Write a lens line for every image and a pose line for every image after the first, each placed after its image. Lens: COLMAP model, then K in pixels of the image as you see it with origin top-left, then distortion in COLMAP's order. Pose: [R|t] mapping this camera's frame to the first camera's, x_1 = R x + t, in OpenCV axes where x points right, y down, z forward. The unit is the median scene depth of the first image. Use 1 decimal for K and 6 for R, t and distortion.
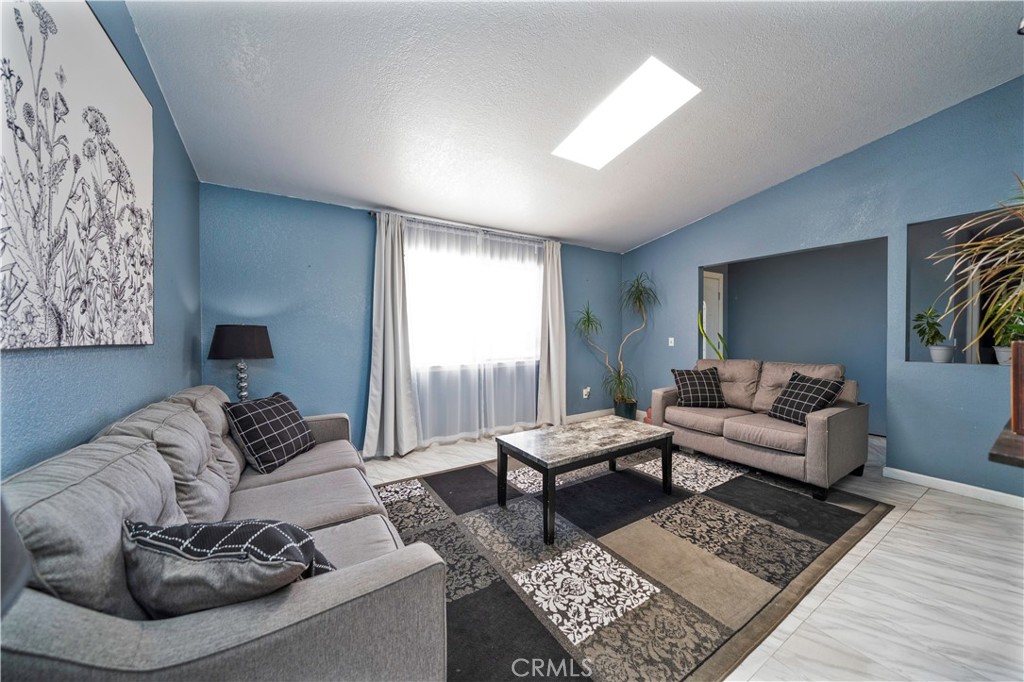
lens RADIAL K [[354.8, 0, 514.2], [0, 354.8, 336.5], [0, 0, 1]] dist [-0.000415, 0.000010]
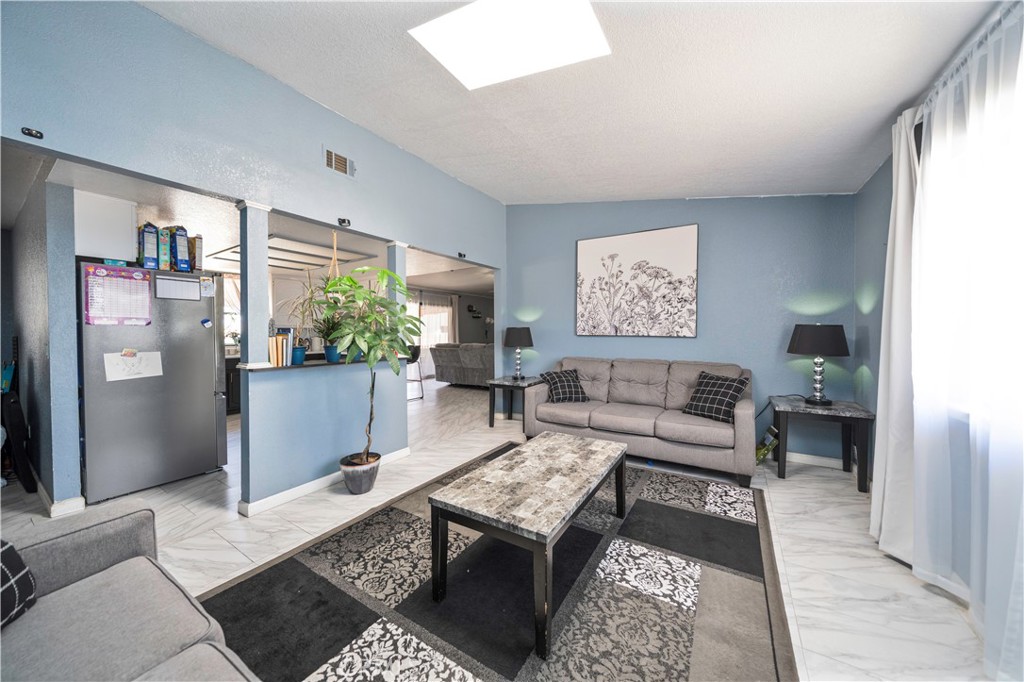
lens RADIAL K [[350.2, 0, 514.5], [0, 350.2, 335.5], [0, 0, 1]] dist [-0.001687, -0.000248]
pose [[-0.902803, 0.007560, -0.429987, 0.612676], [-0.003024, 0.999709, 0.023926, -0.024345], [0.430043, 0.022901, -0.902518, 1.708096]]
